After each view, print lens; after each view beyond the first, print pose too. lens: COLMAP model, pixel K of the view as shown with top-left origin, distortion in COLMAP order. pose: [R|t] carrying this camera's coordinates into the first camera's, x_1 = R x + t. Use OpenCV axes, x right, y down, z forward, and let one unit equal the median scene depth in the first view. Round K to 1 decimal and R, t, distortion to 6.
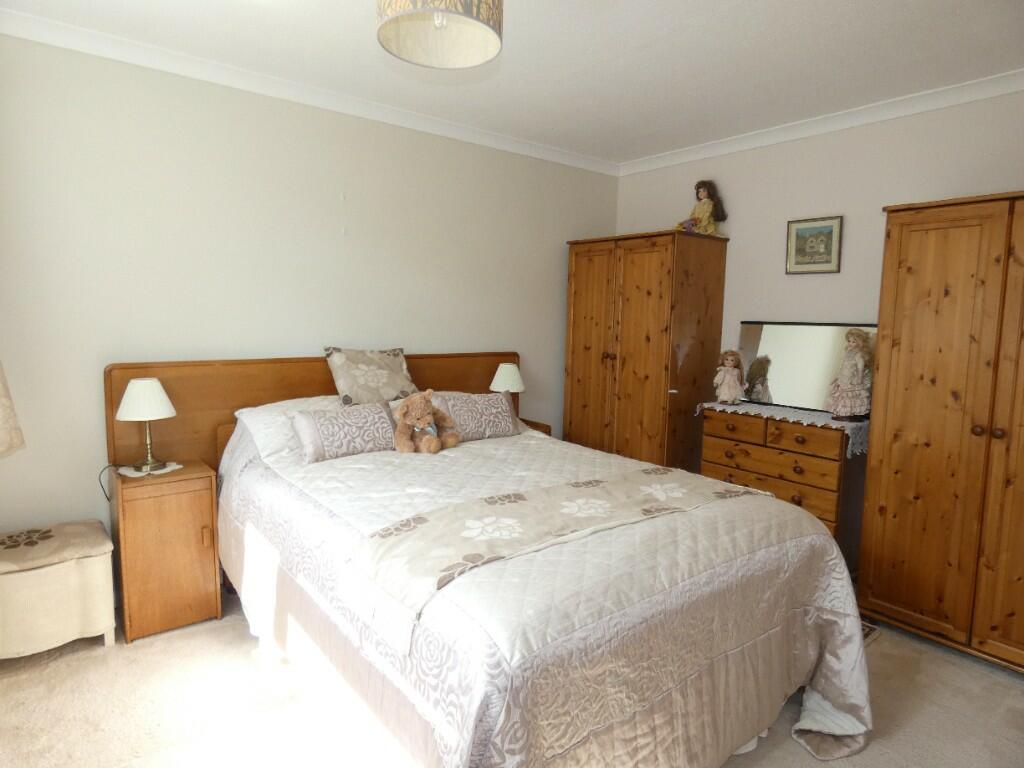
lens RADIAL K [[617.4, 0, 512.0], [0, 617.4, 384.0], [0, 0, 1]] dist [-0.000542, -0.000845]
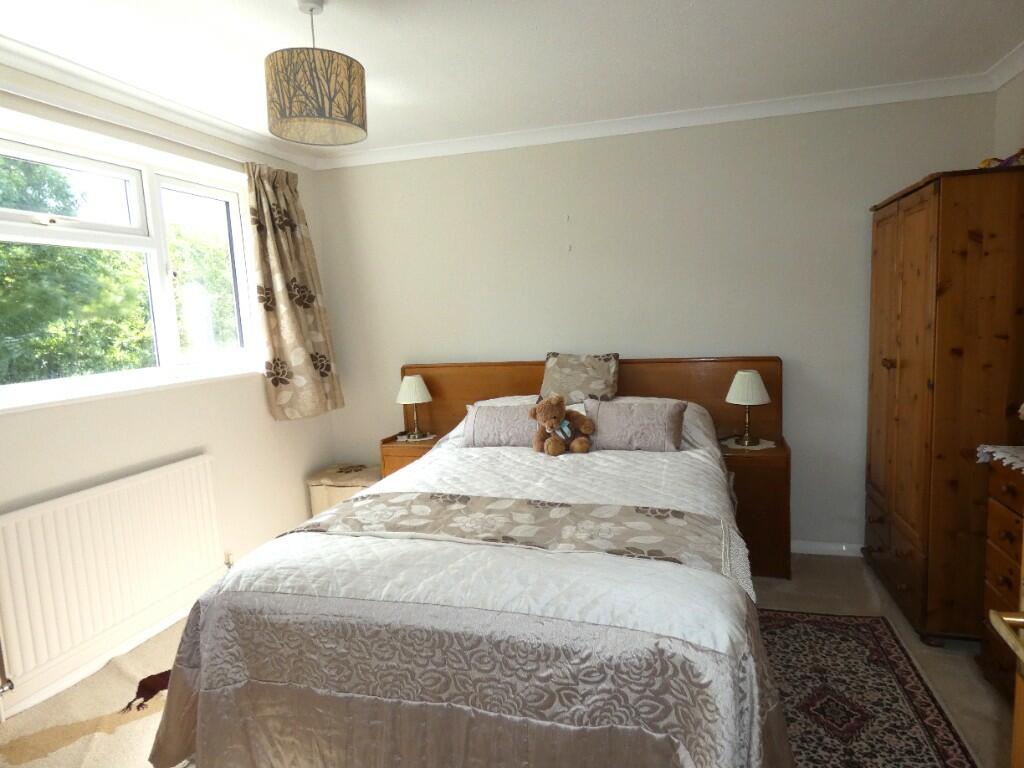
lens RADIAL K [[617.4, 0, 512.0], [0, 617.4, 384.0], [0, 0, 1]] dist [-0.000542, -0.000845]
pose [[0.572503, 0.047433, -0.818530, 0.675893], [-0.035516, 0.998823, 0.033040, -0.041198], [0.819133, 0.010156, 0.573513, 0.324732]]
